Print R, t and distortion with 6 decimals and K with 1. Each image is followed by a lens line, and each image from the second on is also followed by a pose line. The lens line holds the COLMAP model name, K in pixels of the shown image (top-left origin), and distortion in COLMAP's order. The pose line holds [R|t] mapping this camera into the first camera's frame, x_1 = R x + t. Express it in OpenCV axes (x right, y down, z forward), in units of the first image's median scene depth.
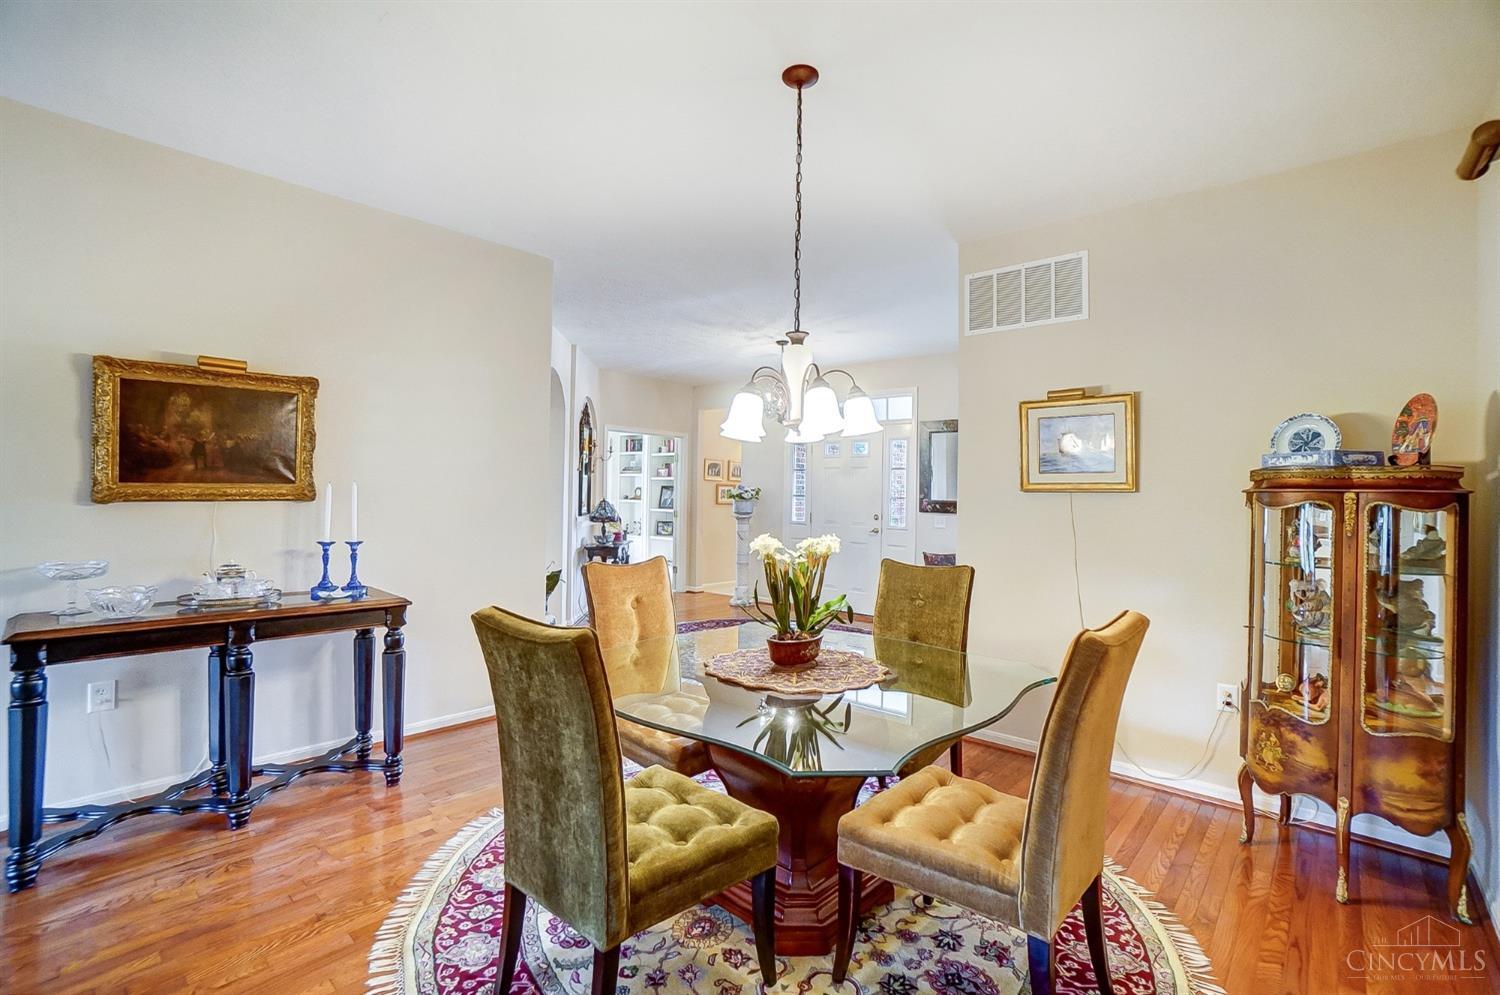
lens RADIAL K [[675.3, 0, 744.0], [0, 675.3, 485.3], [0, 0, 1]] dist [-0.042764, 0.011515]
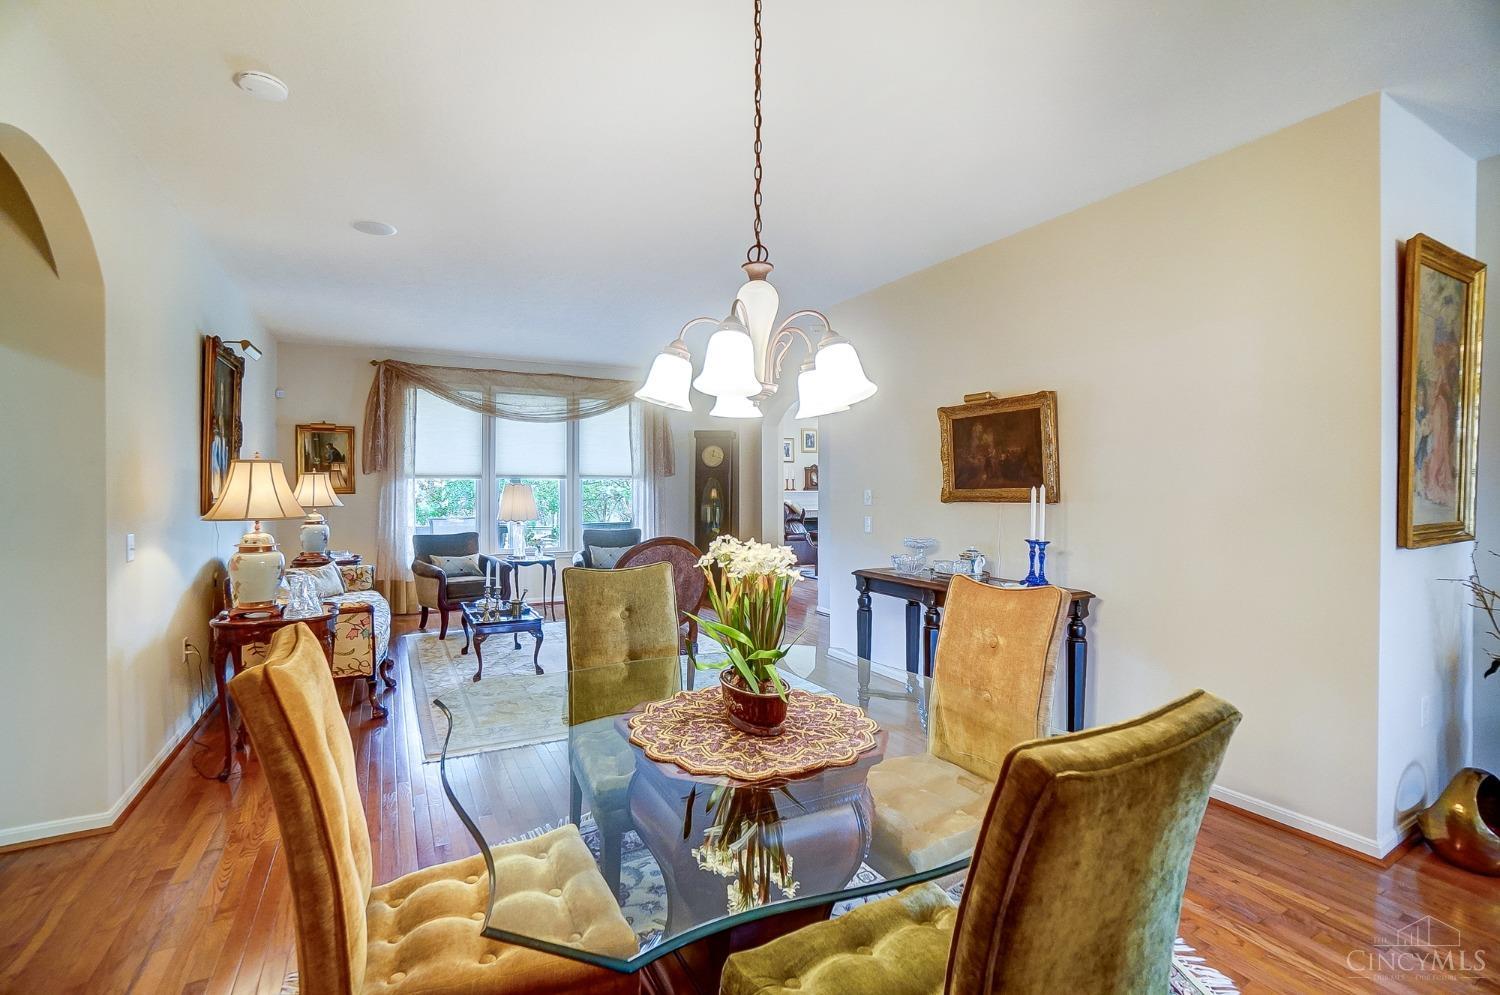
lens RADIAL K [[675.3, 0, 734.9], [0, 675.3, 490.4], [0, 0, 1]] dist [-0.042764, 0.011515]
pose [[-0.342057, -0.016552, -0.939533, 0.567117], [0.004673, 0.999803, -0.019315, 0.021992], [0.939668, -0.010997, -0.341912, 0.903151]]
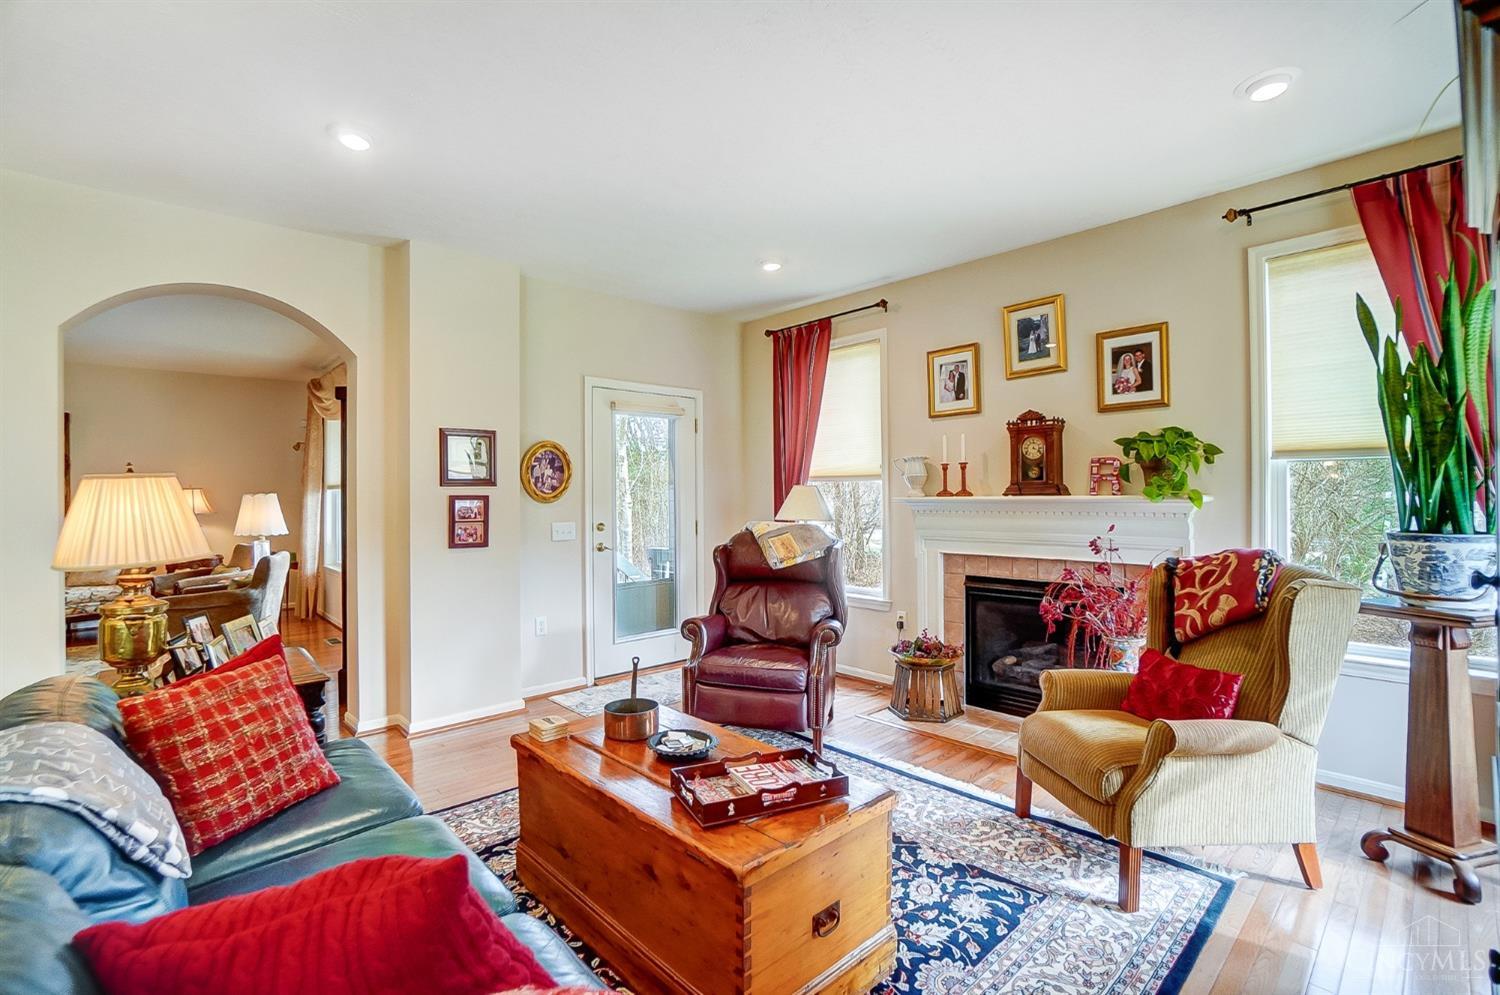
lens RADIAL K [[675.3, 0, 749.4], [0, 675.3, 495.9], [0, 0, 1]] dist [-0.042764, 0.011515]
pose [[-0.997251, -0.006467, 0.073812, -2.740218], [-0.007445, 0.999888, -0.012993, -0.027685], [-0.073720, -0.013507, -0.997188, 1.234912]]
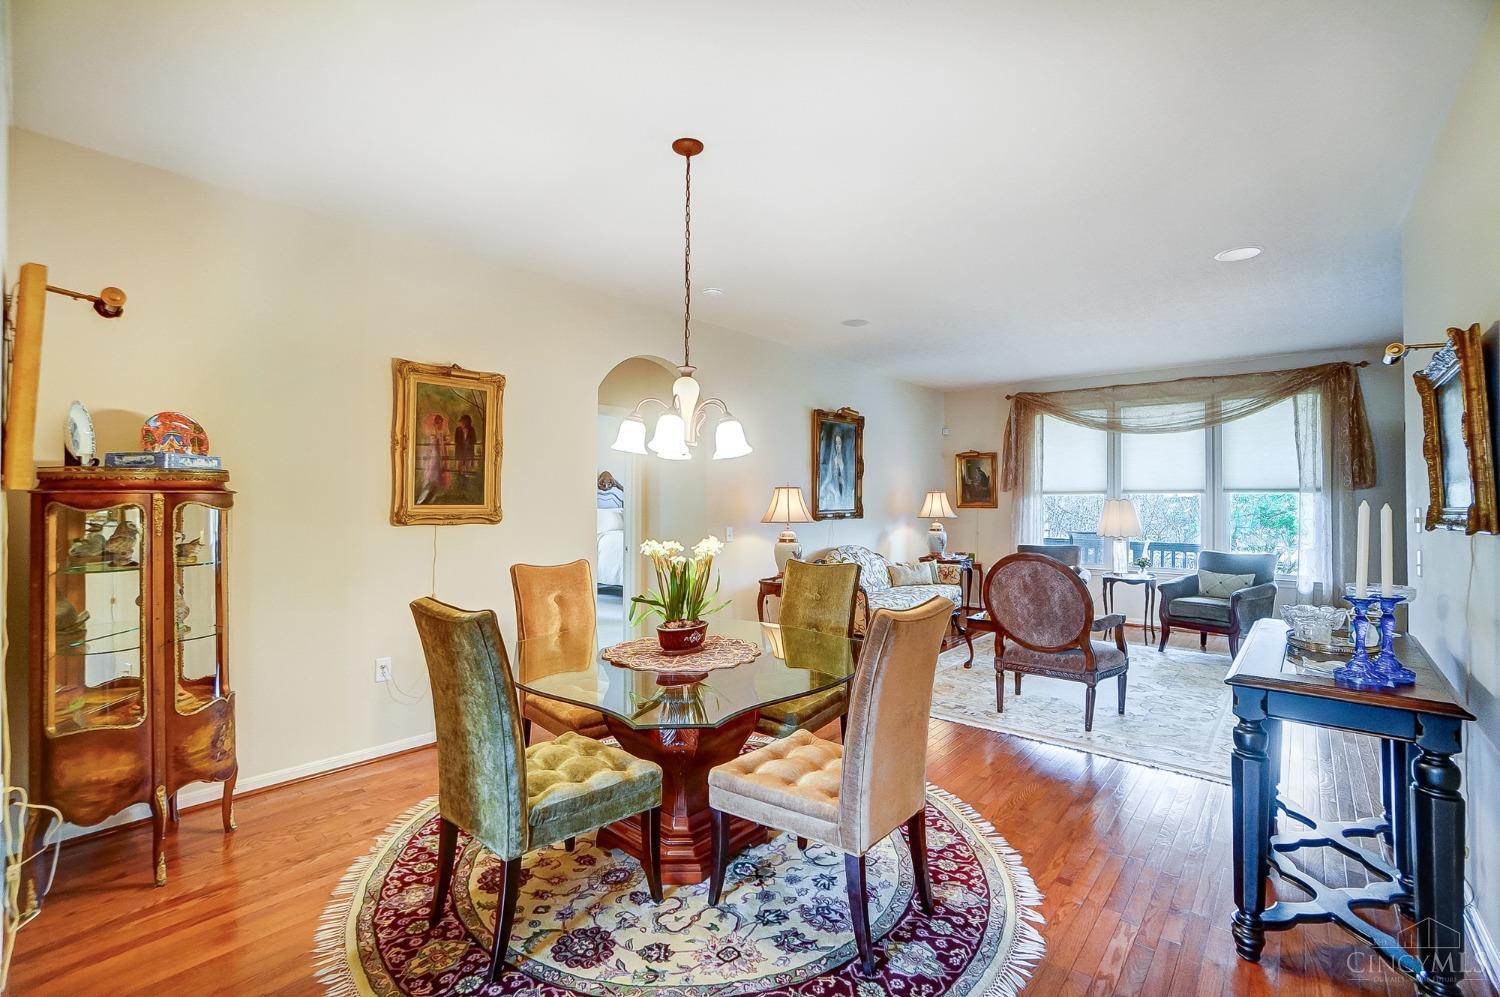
lens RADIAL K [[675.3, 0, 744.6], [0, 675.3, 498.9], [0, 0, 1]] dist [-0.042764, 0.011515]
pose [[-0.999643, -0.021032, -0.016477, -0.018433], [-0.020755, 0.999643, -0.016818, 0.012865], [0.016825, -0.016470, -0.999723, 1.605145]]
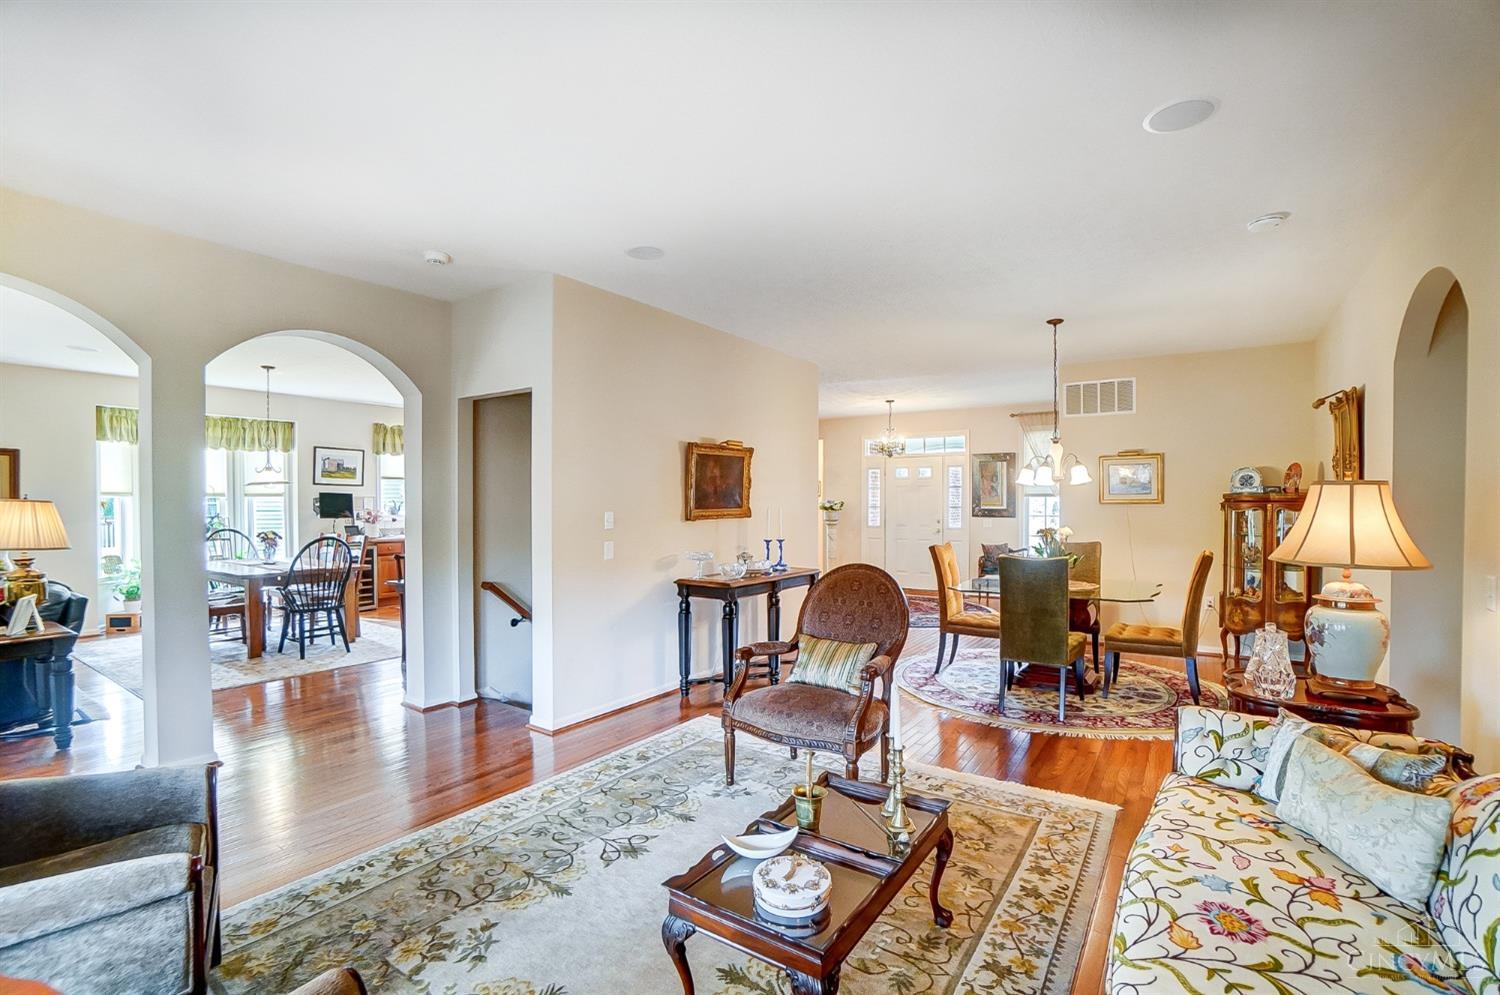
lens RADIAL K [[675.3, 0, 751.3], [0, 675.3, 510.3], [0, 0, 1]] dist [-0.042764, 0.011515]
pose [[0.989069, -0.020317, 0.146050, -0.920028], [0.016766, 0.999534, 0.025507, -0.041940], [-0.146500, -0.022779, 0.988948, -0.783313]]
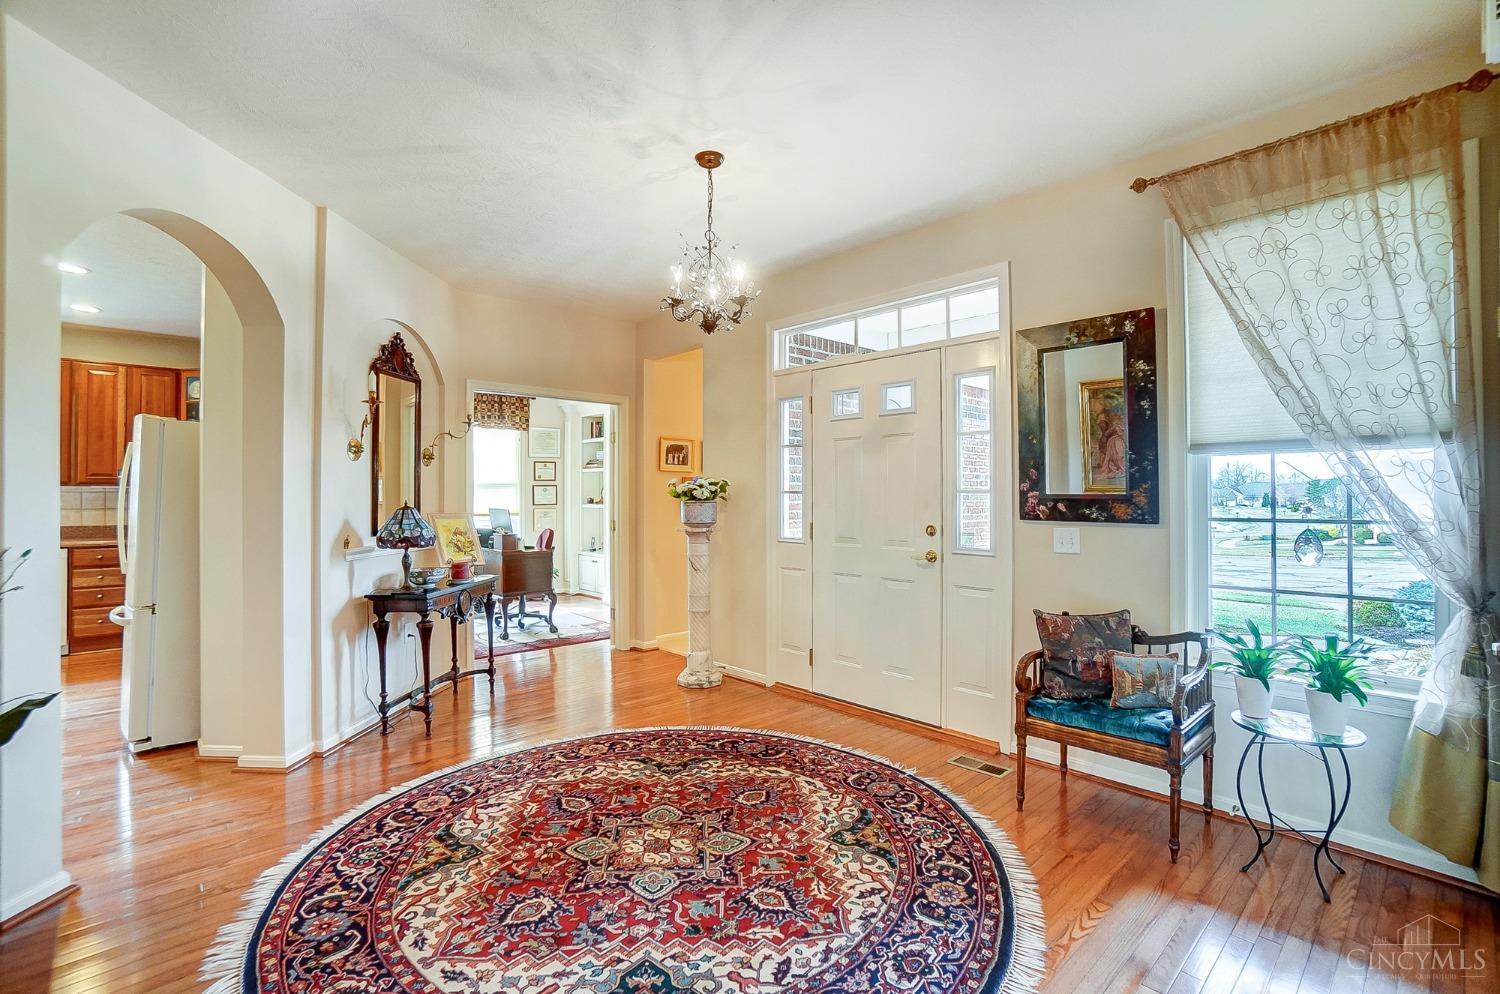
lens RADIAL K [[675.3, 0, 741.2], [0, 675.3, 485.6], [0, 0, 1]] dist [-0.042764, 0.011515]
pose [[0.994419, -0.019342, -0.103714, 0.246750], [0.018936, 0.999809, -0.004896, 0.030366], [0.103789, 0.002905, 0.994595, 1.103587]]
